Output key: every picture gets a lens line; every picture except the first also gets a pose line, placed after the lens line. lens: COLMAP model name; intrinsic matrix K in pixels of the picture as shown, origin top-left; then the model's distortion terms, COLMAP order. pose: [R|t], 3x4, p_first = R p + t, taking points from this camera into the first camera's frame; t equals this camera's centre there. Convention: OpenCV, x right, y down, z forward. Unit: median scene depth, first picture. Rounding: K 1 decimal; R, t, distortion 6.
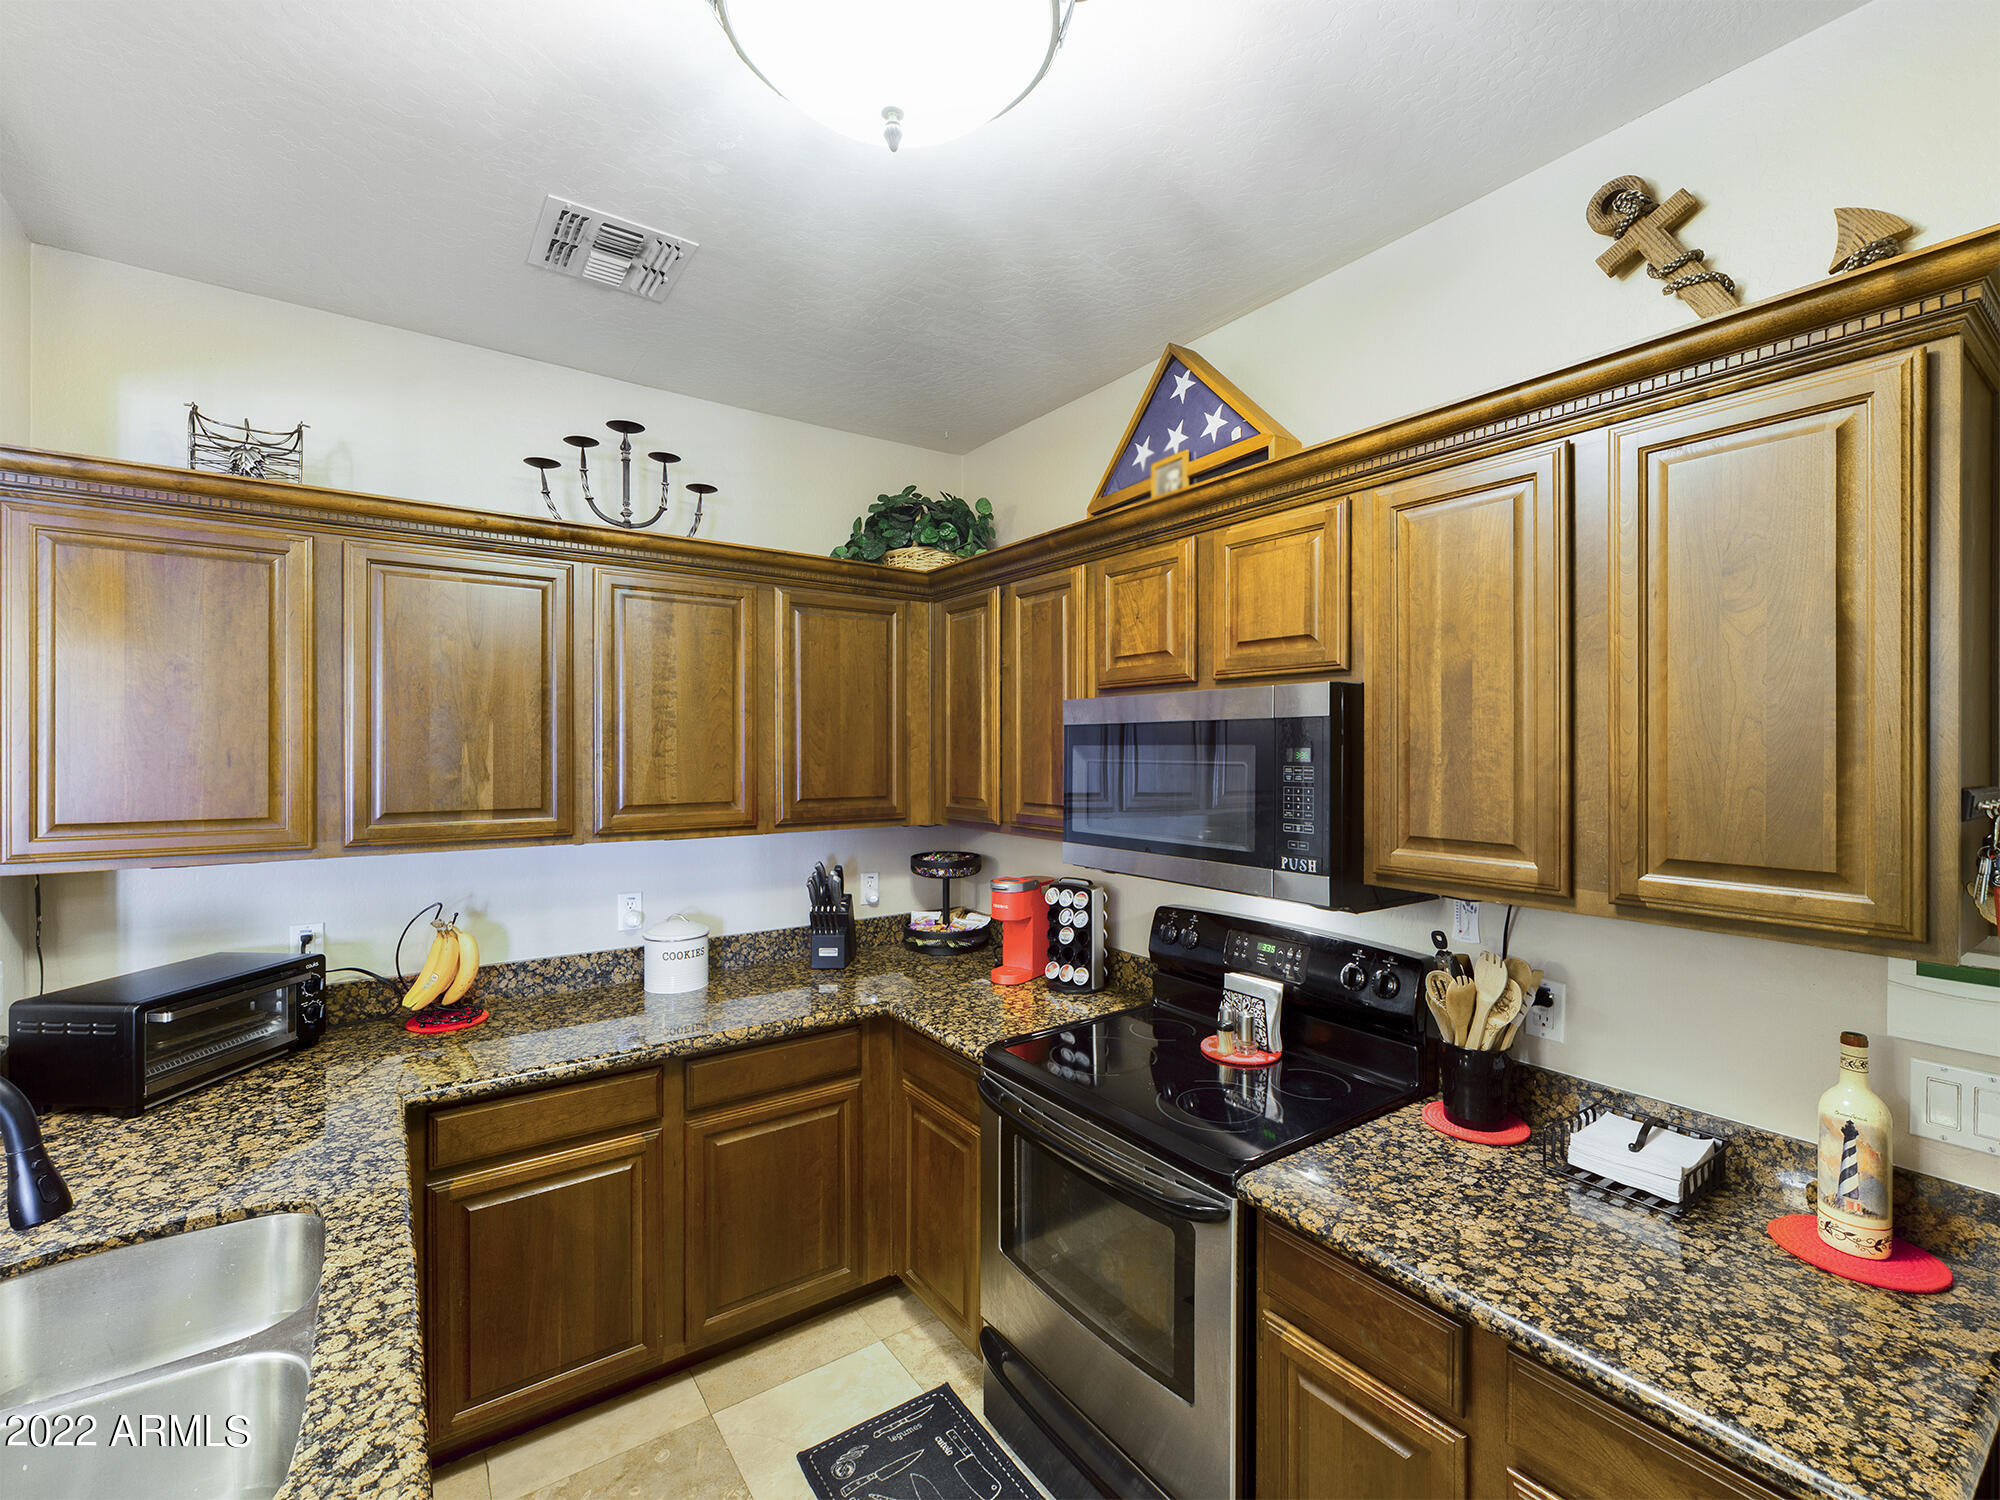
lens RADIAL K [[876.7, 0, 1000.0], [0, 876.7, 750.0], [0, 0, 1]] dist [0.002467, -0.000019]
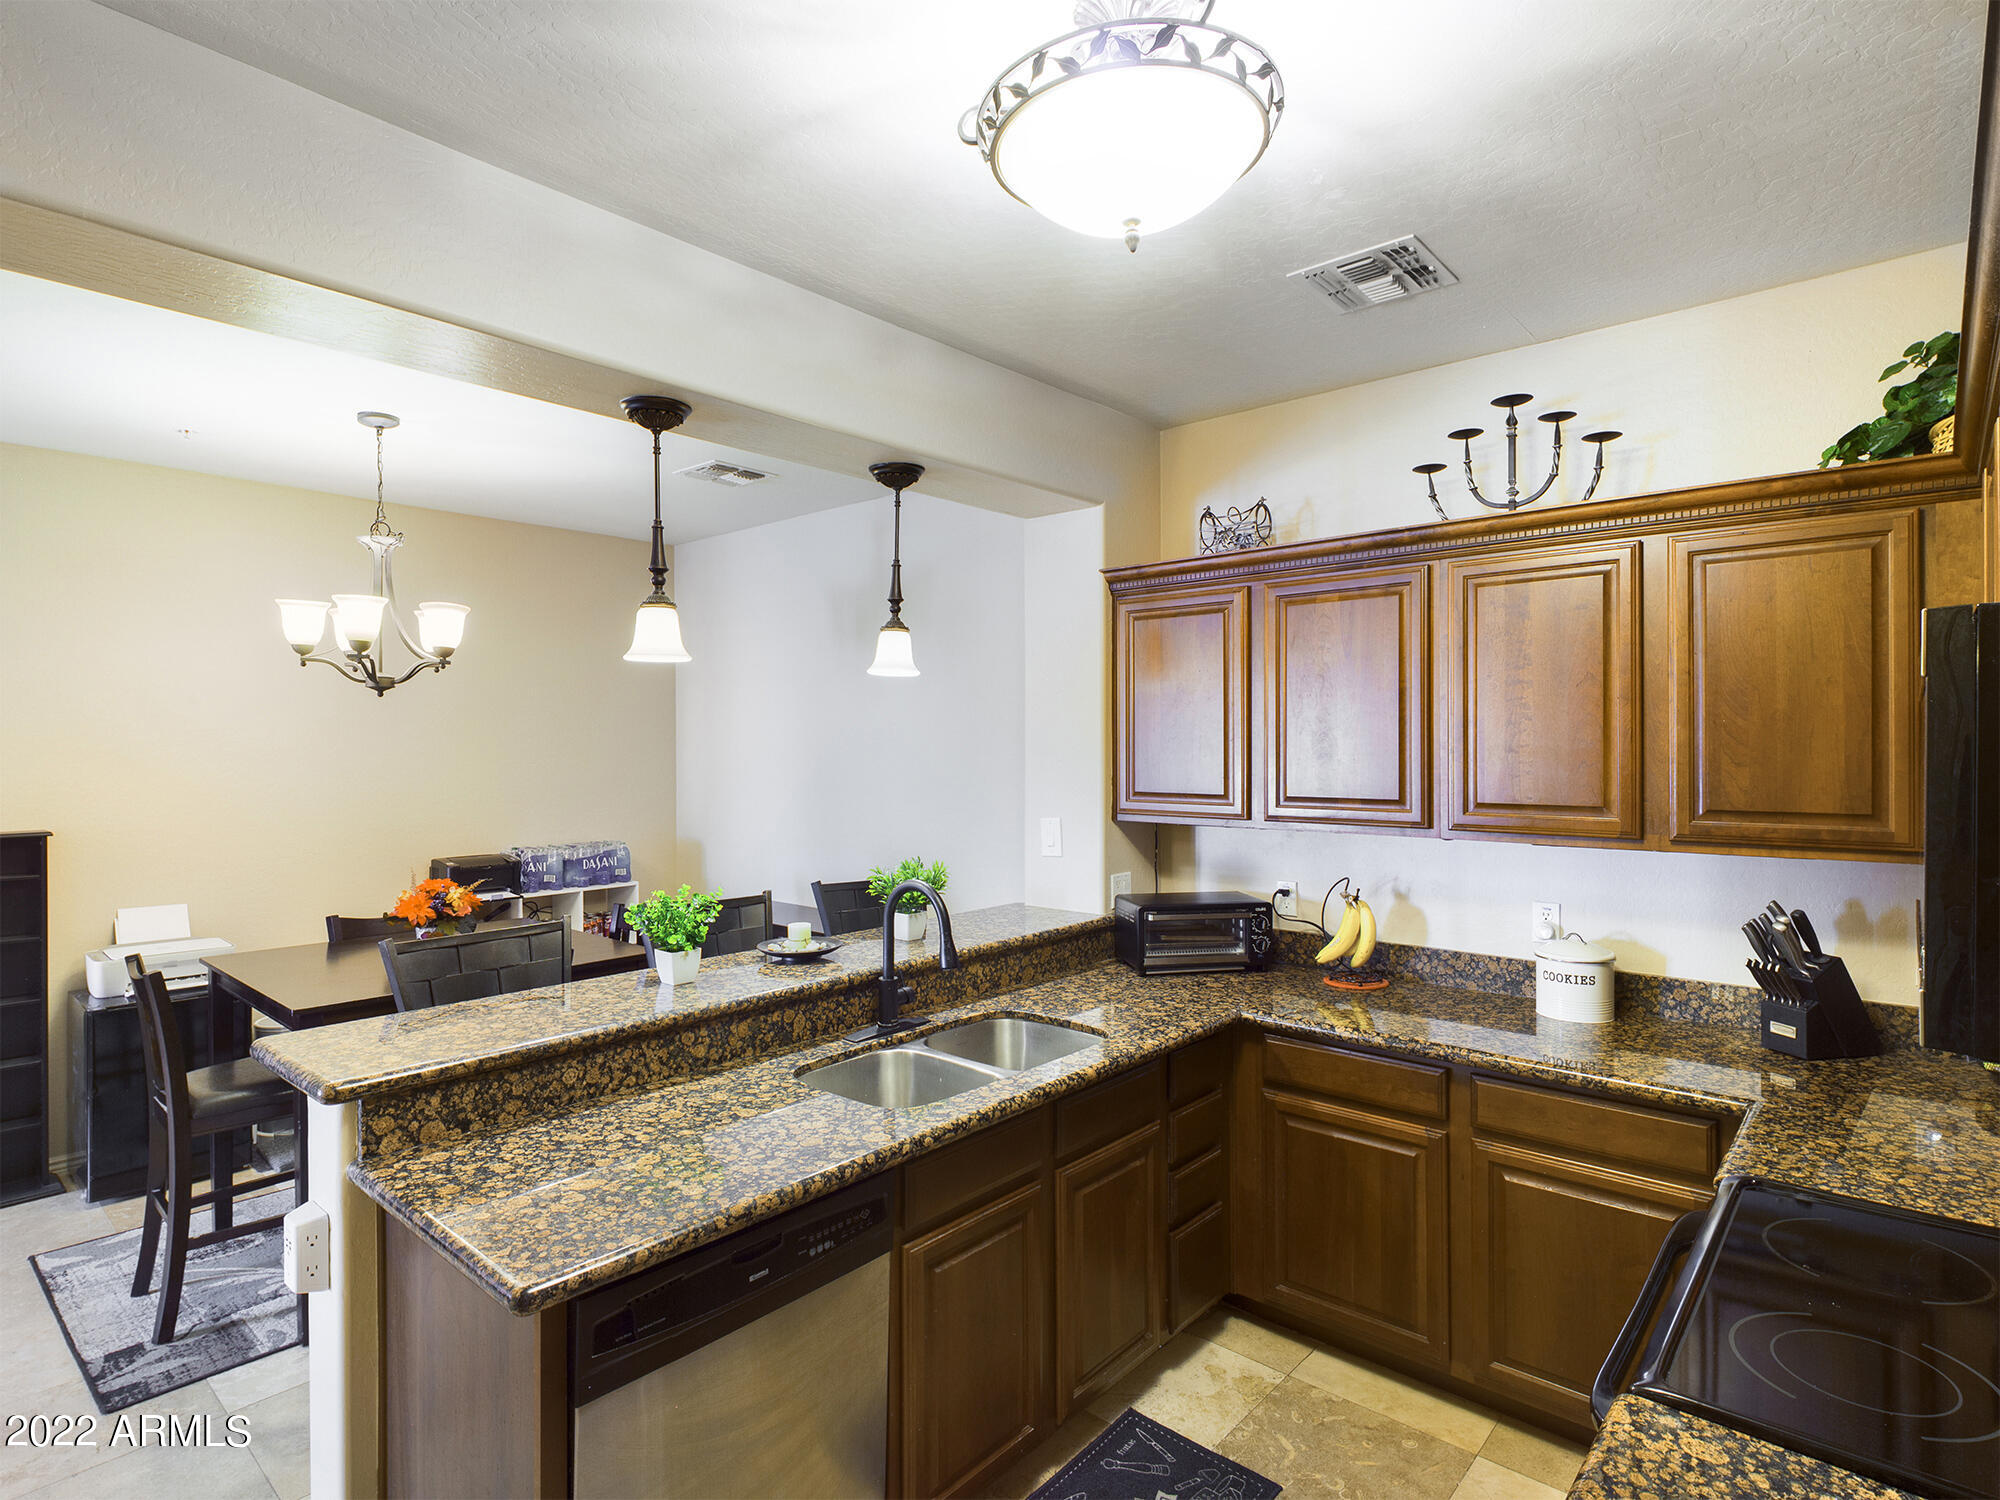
lens RADIAL K [[1044.0, 0, 1000.0], [0, 1044.0, 750.0], [0, 0, 1]] dist [-0.002489, -0.000155]
pose [[0.232560, 0.002550, -0.972579, 0.546273], [0.000992, 0.999995, 0.002859, 0.001188], [0.972582, -0.001630, 0.232556, 0.215166]]
